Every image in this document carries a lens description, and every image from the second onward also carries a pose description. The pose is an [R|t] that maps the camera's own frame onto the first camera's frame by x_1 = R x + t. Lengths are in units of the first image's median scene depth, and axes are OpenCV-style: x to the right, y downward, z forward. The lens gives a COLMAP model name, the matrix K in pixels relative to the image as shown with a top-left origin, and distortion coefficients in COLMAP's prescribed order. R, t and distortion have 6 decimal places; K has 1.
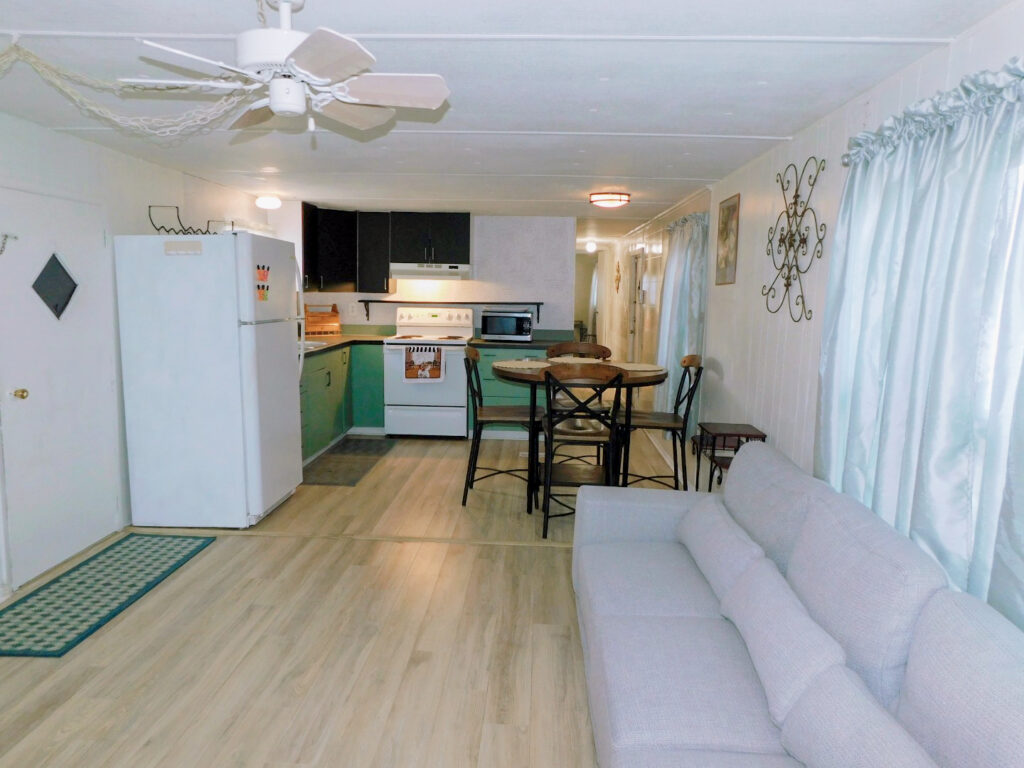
lens RADIAL K [[692.4, 0, 517.1], [0, 692.4, 375.7], [0, 0, 1]] dist [-0.060388, 0.061256]
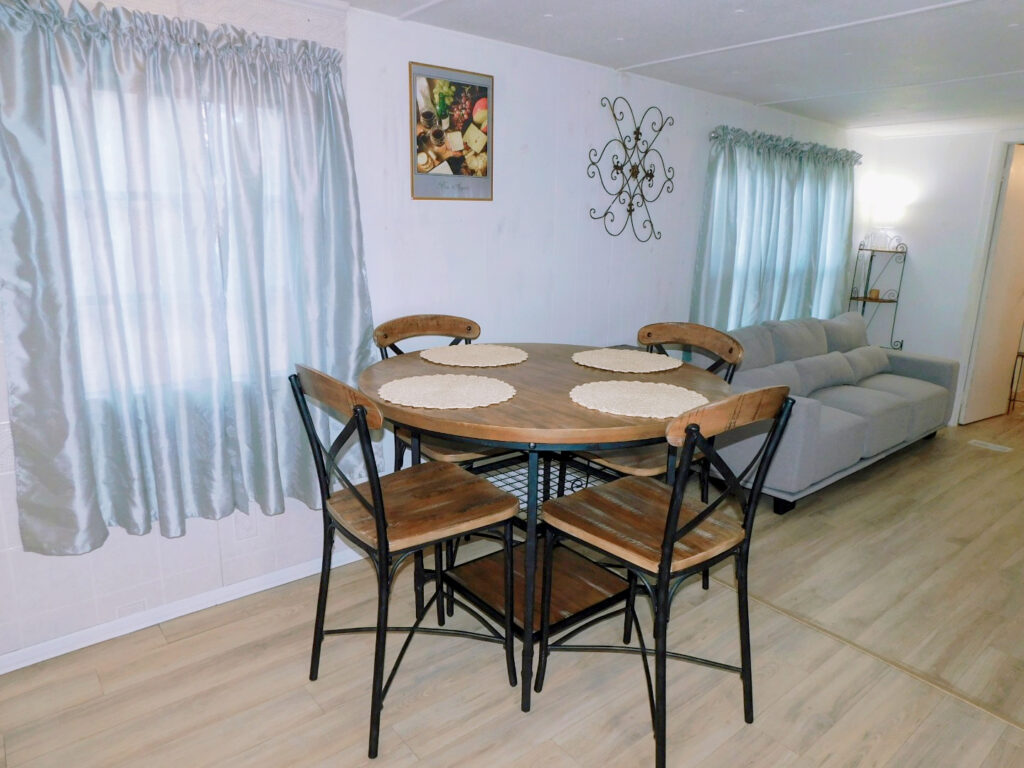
lens RADIAL K [[692.4, 0, 517.1], [0, 692.4, 375.7], [0, 0, 1]] dist [-0.060388, 0.061256]
pose [[-0.672646, -0.202587, 0.711693, -0.169910], [0.052562, 0.946282, 0.319042, -0.119293], [-0.738096, 0.252010, -0.625864, 0.927347]]
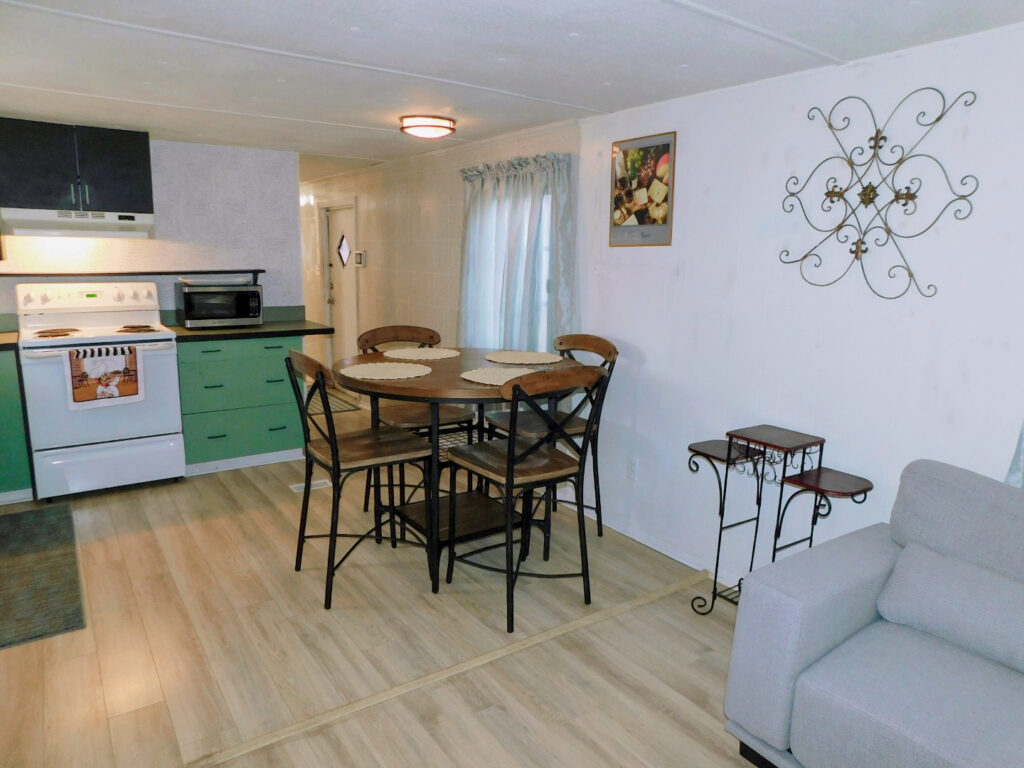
lens RADIAL K [[692.4, 0, 517.1], [0, 692.4, 375.7], [0, 0, 1]] dist [-0.060388, 0.061256]
pose [[0.801229, -0.113064, 0.587579, -0.194989], [0.074682, 0.993203, 0.089278, -0.043017], [-0.593679, -0.027651, 0.804227, 0.285025]]
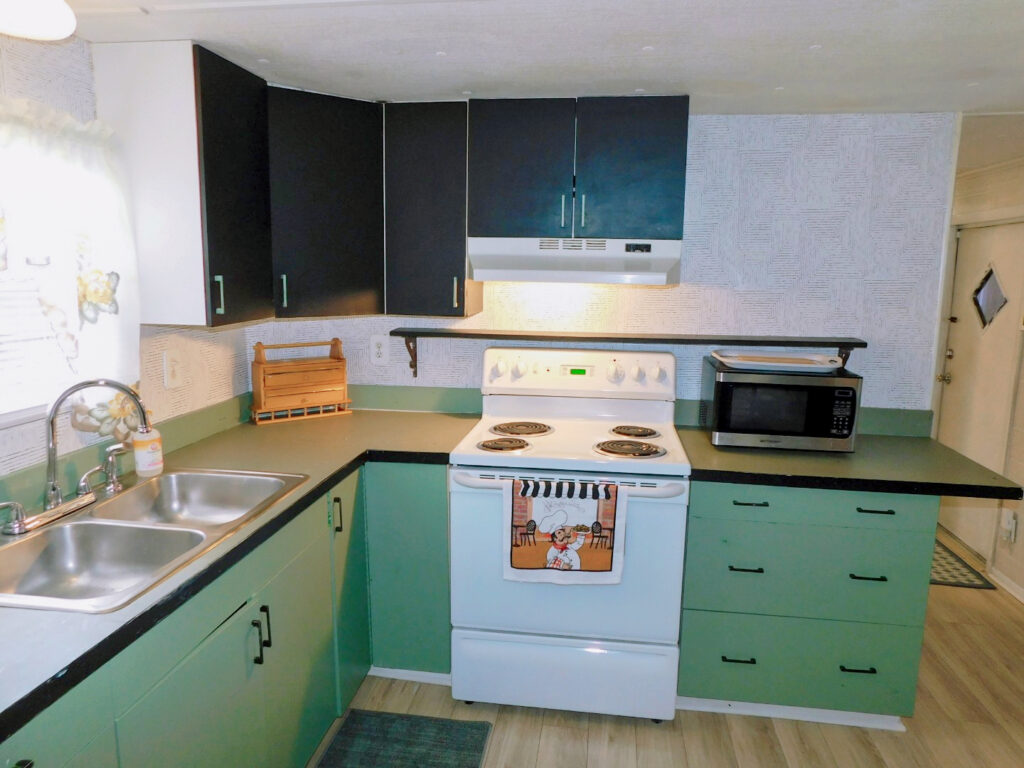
lens RADIAL K [[677.7, 0, 512.0], [0, 677.7, 384.0], [0, 0, 1]] dist [-0.043309, -0.000212]
pose [[0.993826, 0.011064, -0.110398, -0.121780], [-0.006356, 0.999059, 0.042908, -0.102394], [0.110768, -0.041941, 0.992961, 0.650734]]
